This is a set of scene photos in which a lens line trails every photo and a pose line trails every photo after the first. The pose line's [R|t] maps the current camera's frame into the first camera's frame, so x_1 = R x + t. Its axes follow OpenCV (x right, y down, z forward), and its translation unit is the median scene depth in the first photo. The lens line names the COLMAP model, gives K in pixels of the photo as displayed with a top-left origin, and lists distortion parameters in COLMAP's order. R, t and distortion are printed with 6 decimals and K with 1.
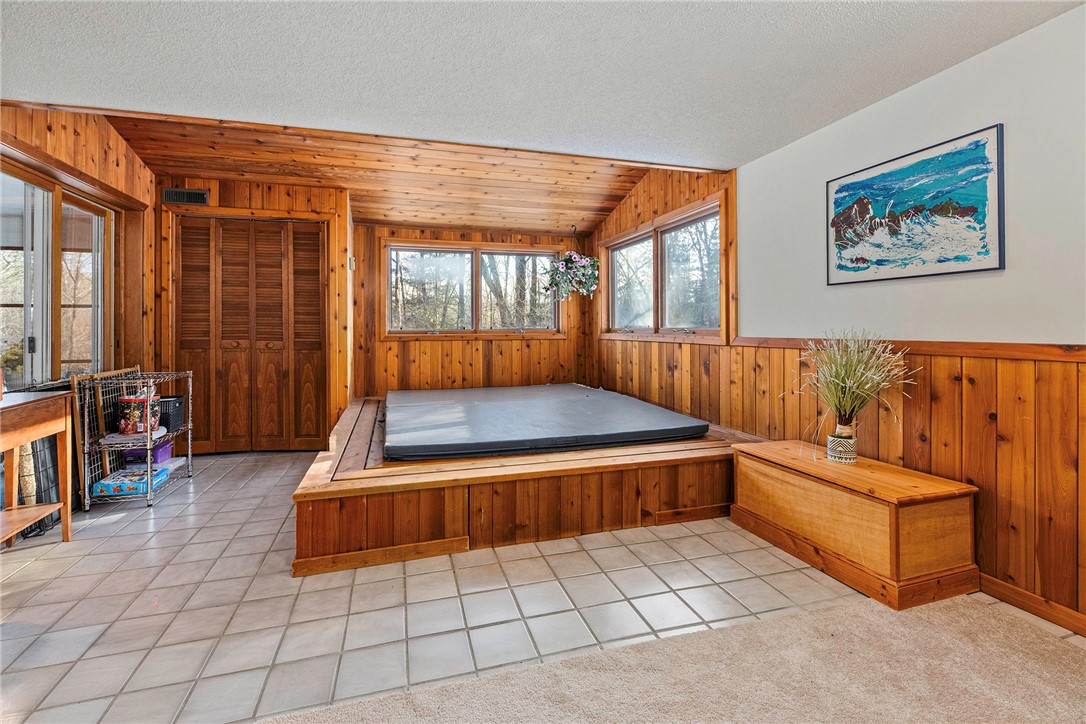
lens RADIAL K [[448.2, 0, 542.9], [0, 448.2, 338.4], [0, 0, 1]] dist [-0.000099, -0.000086]
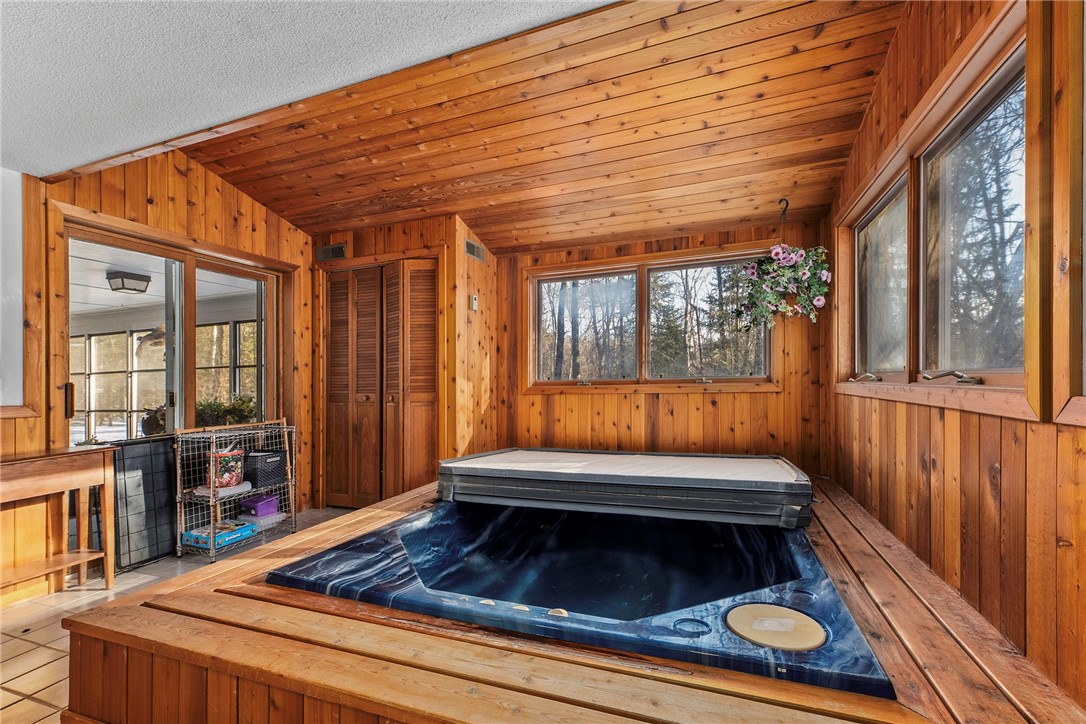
lens RADIAL K [[488.0, 0, 543.8], [0, 488.0, 390.9], [0, 0, 1]] dist [0.018931, 0.000269]
pose [[0.811636, 0.000740, -0.584164, 0.238802], [0.003381, 0.999977, 0.005964, -0.007456], [0.584154, -0.006815, 0.811614, 0.365411]]
